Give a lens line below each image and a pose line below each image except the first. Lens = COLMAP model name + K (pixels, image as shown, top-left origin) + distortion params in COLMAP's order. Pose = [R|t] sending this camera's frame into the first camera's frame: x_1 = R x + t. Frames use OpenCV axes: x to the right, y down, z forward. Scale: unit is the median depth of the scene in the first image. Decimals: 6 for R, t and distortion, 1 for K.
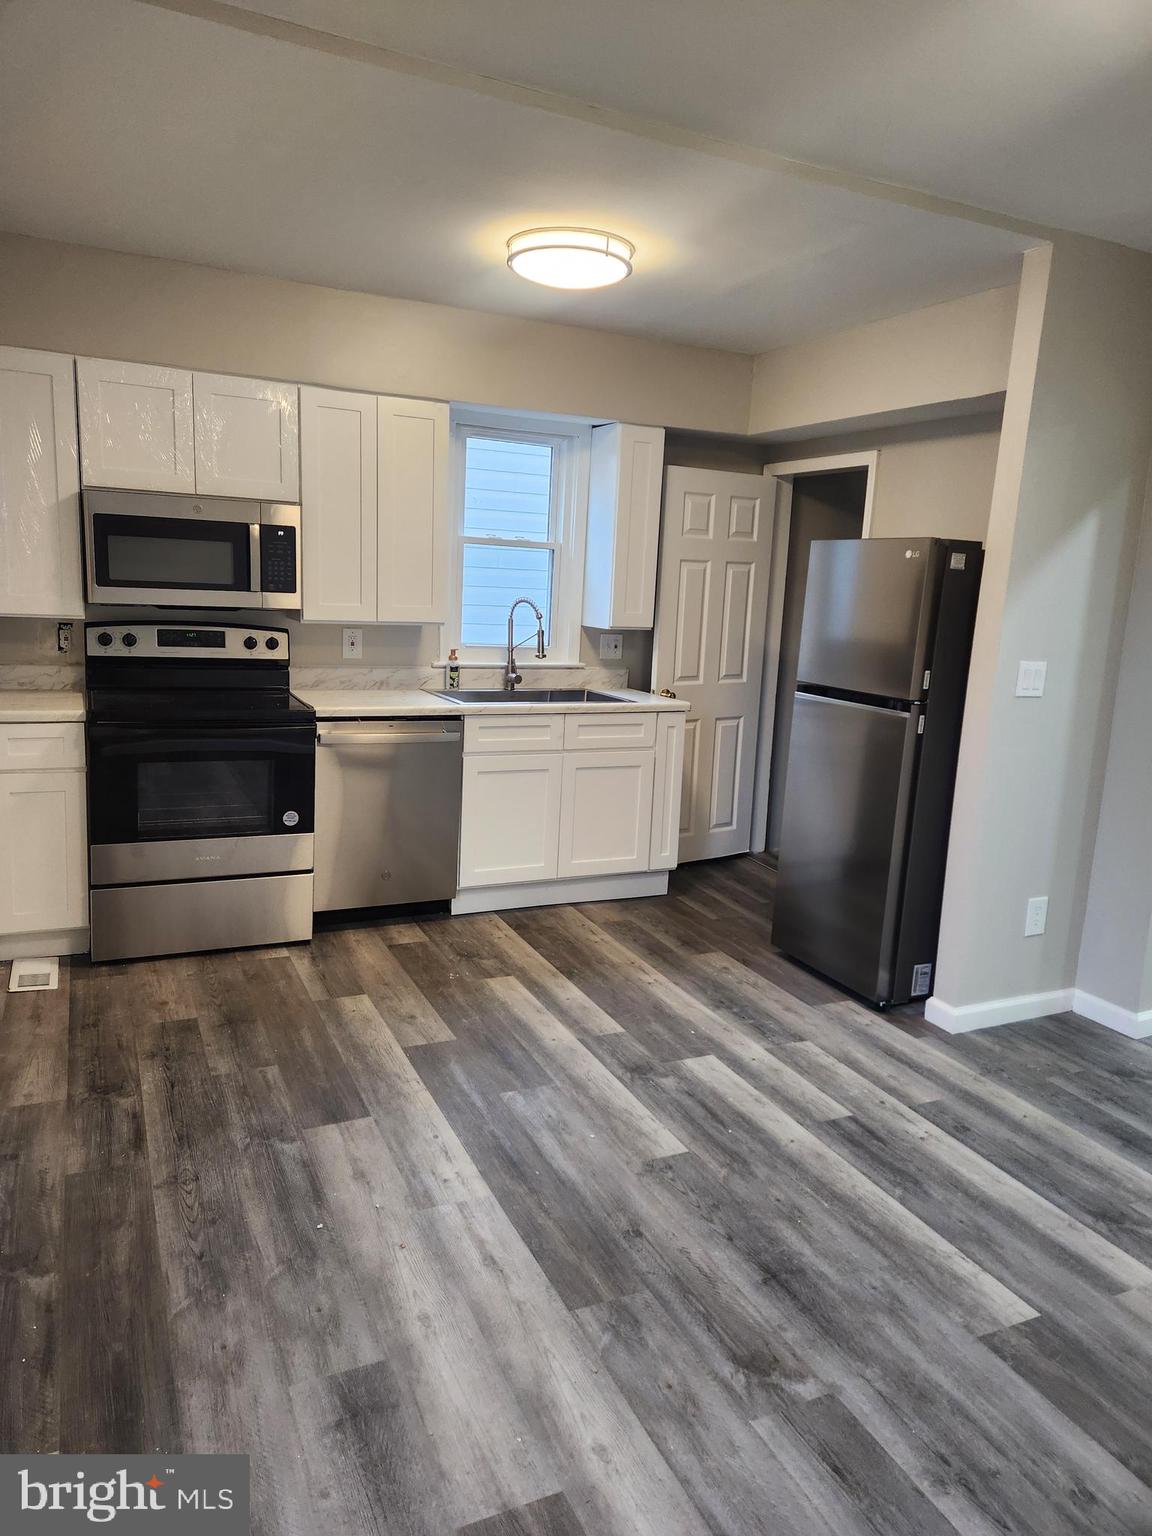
lens RADIAL K [[1036.8, 0, 582.1], [0, 1036.8, 754.2], [0, 0, 1]] dist [0.105819, -0.107709]
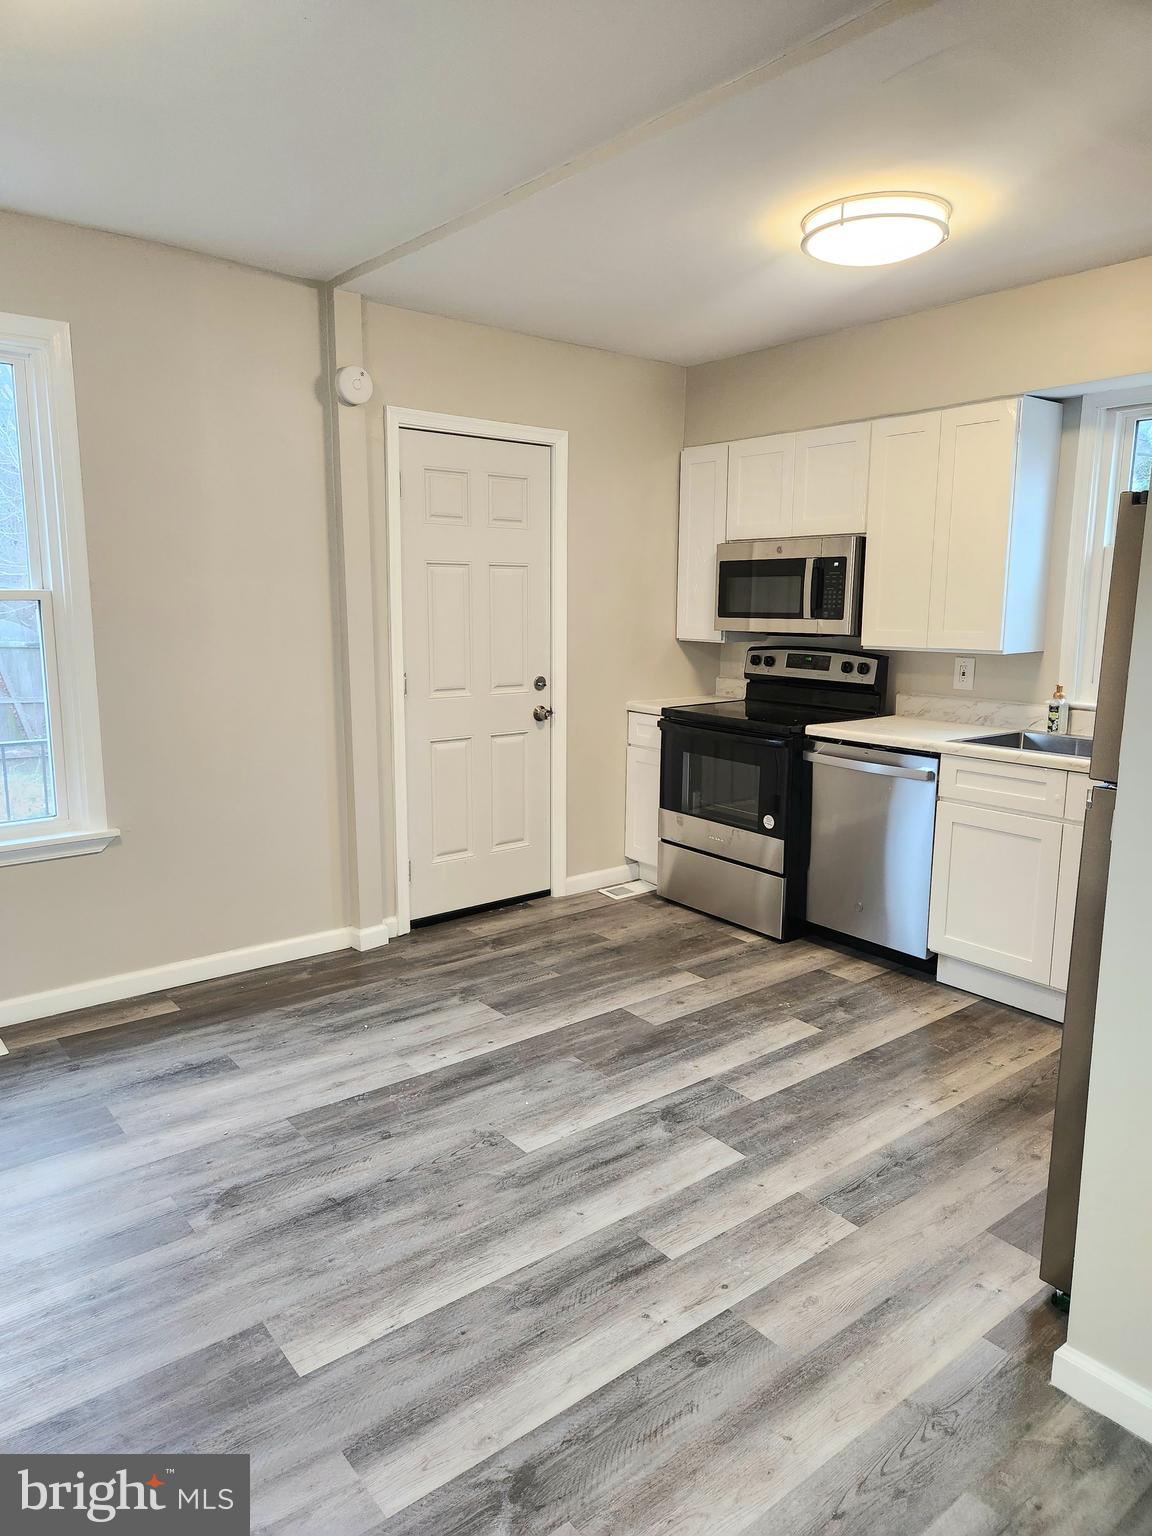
lens RADIAL K [[1041.8, 0, 574.3], [0, 1041.8, 771.7], [0, 0, 1]] dist [0.090886, -0.087961]
pose [[0.211421, 0.123023, -0.969622, 0.822256], [-0.159897, 0.983035, 0.089860, -0.063490], [0.964227, 0.136041, 0.227505, 0.599772]]
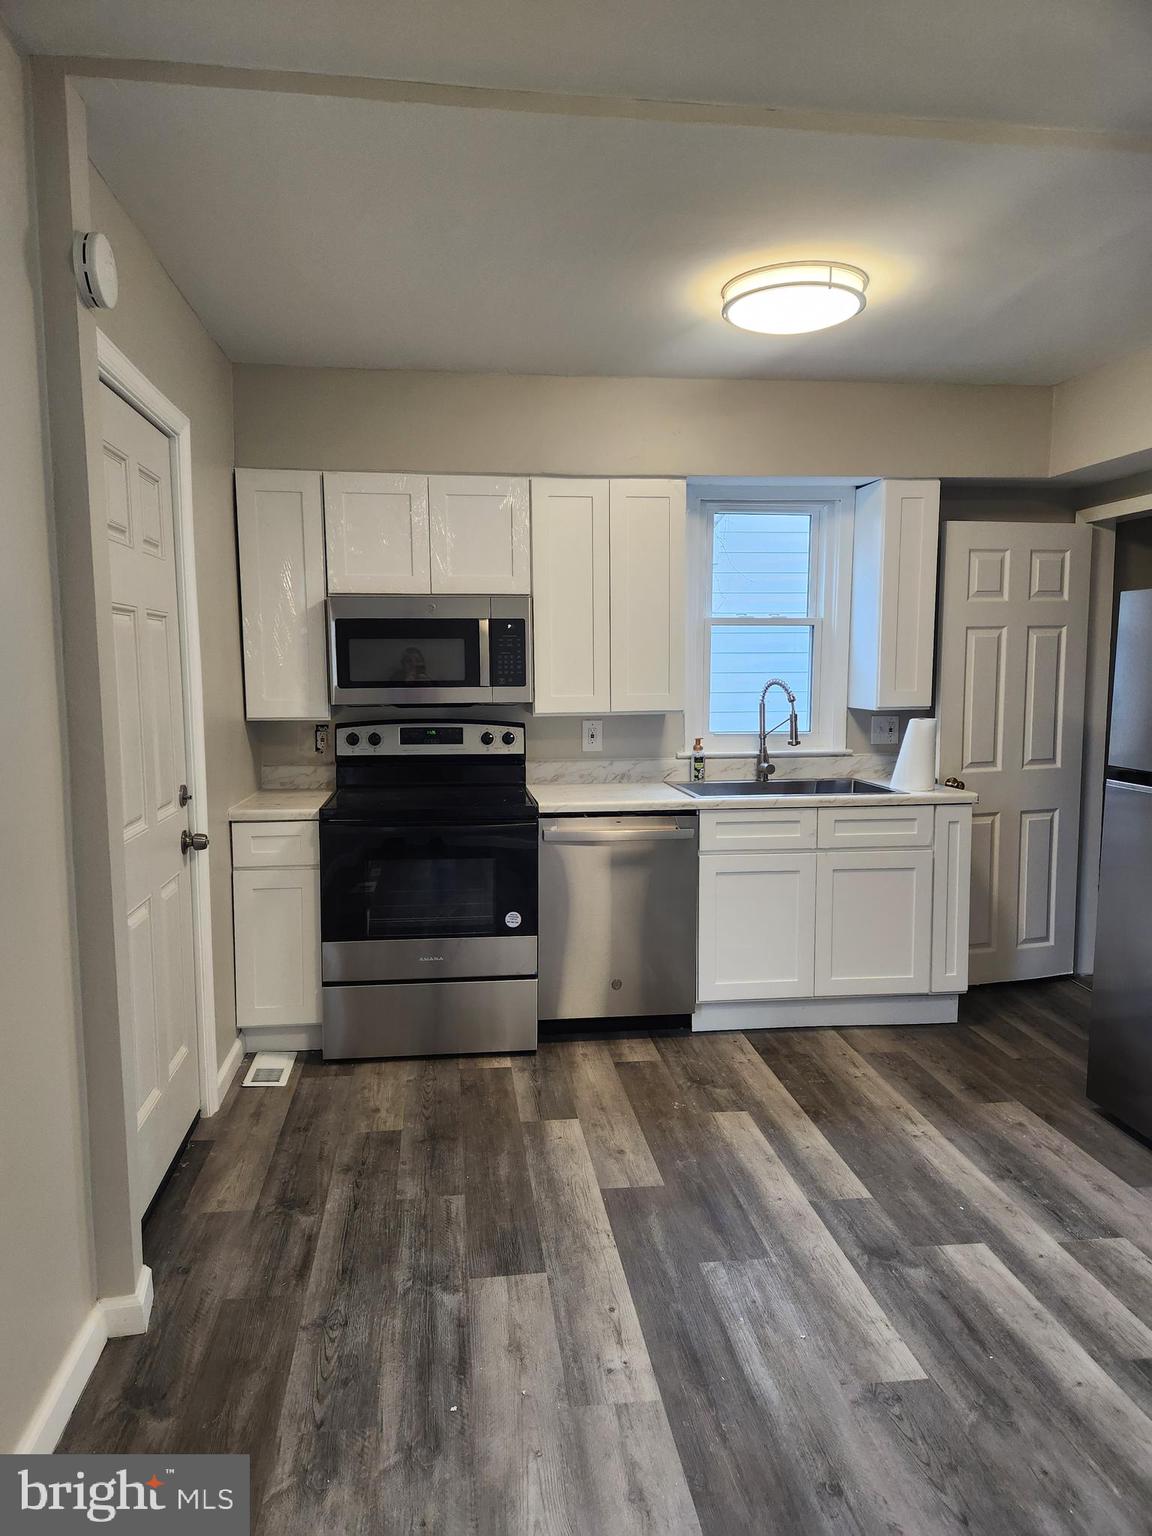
lens RADIAL K [[1041.8, 0, 574.3], [0, 1041.8, 771.7], [0, 0, 1]] dist [0.090886, -0.087961]
pose [[0.948610, -0.017518, -0.315963, 0.086165], [-0.004827, 0.997549, -0.069799, -0.007869], [0.316411, 0.067737, 0.946201, 0.117151]]
